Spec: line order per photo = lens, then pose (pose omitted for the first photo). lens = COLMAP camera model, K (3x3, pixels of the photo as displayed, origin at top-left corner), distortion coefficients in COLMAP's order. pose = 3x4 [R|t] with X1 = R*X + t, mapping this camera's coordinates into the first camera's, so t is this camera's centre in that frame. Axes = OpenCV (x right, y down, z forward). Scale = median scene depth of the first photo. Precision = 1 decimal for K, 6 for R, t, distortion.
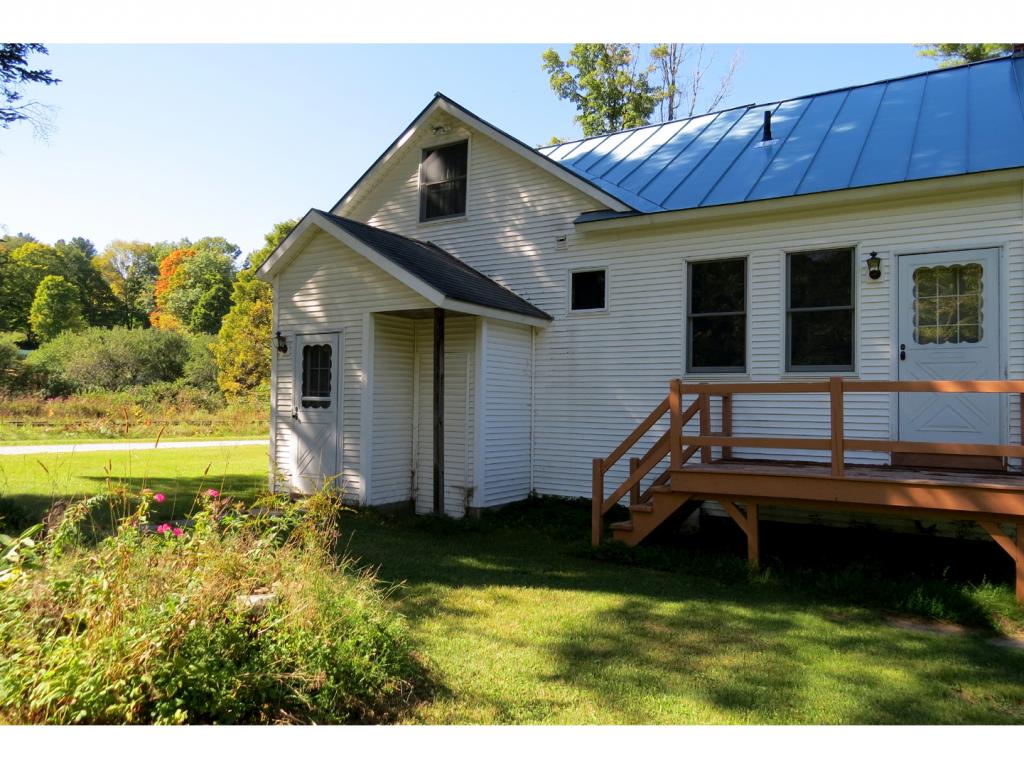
lens RADIAL K [[725.8, 0, 508.9], [0, 725.8, 387.9], [0, 0, 1]] dist [-0.024463, 0.005464]
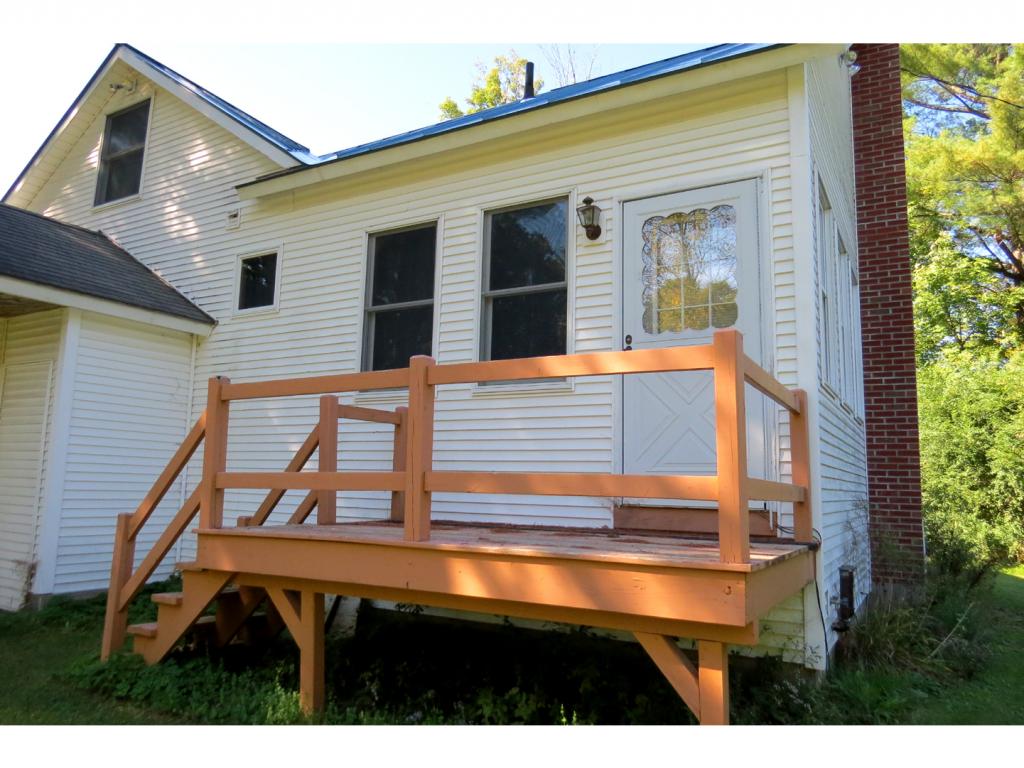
lens RADIAL K [[725.8, 0, 515.2], [0, 725.8, 379.6], [0, 0, 1]] dist [-0.024463, 0.005464]
pose [[0.999233, 0.012175, 0.037220, 0.359665], [-0.007524, 0.992422, -0.122646, 0.048985], [-0.038431, 0.122272, 0.991752, 0.318318]]
